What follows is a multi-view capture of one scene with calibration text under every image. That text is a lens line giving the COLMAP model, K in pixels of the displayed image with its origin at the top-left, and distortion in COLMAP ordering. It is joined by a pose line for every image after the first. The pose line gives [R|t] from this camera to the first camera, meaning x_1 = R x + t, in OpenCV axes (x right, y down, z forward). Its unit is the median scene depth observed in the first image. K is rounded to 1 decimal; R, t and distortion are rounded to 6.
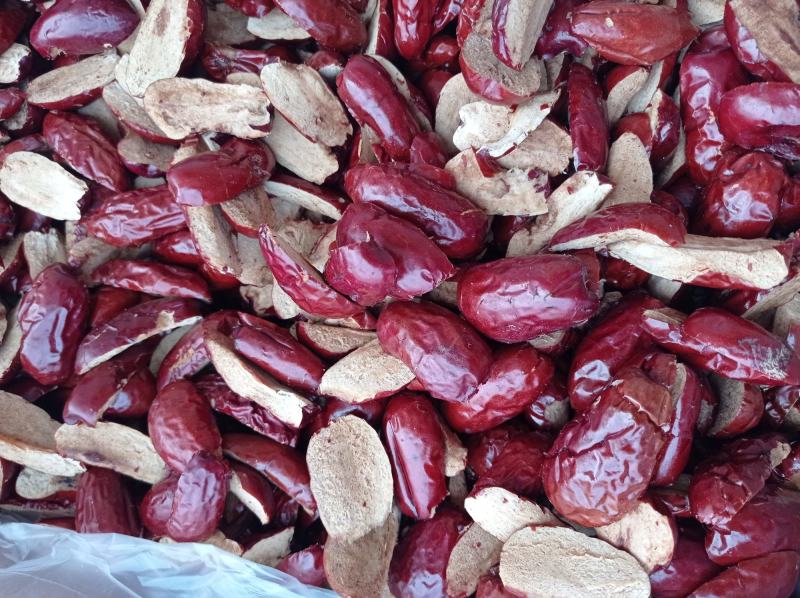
lens RADIAL K [[681.7, 0, 400.3], [0, 681.7, 315.2], [0, 0, 1]] dist [0.007266, -0.149882]
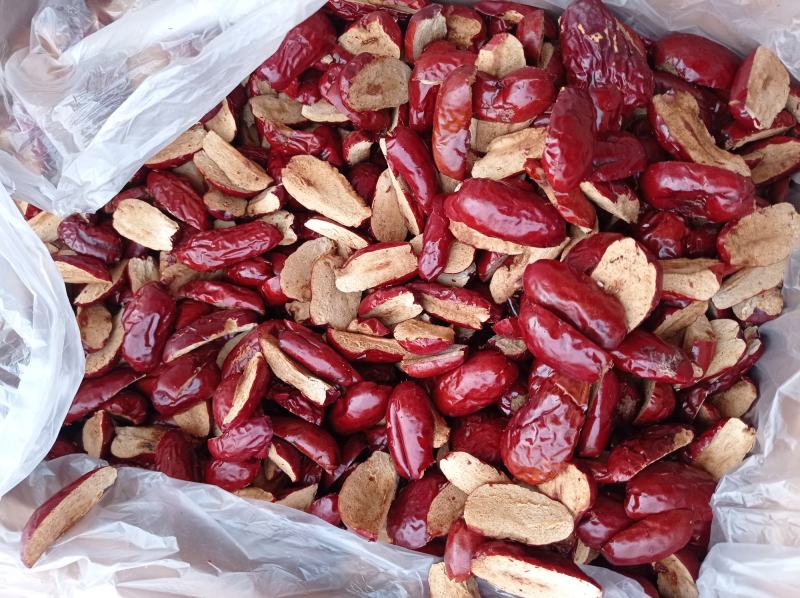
lens RADIAL K [[627.1, 0, 400.0], [0, 627.1, 299.0], [0, 0, 1]] dist [0.002828, -0.113541]
pose [[0.997698, 0.029347, -0.061129, 0.066710], [-0.034375, 0.995965, -0.082902, 0.048603], [0.058449, 0.084812, 0.994681, -0.230780]]
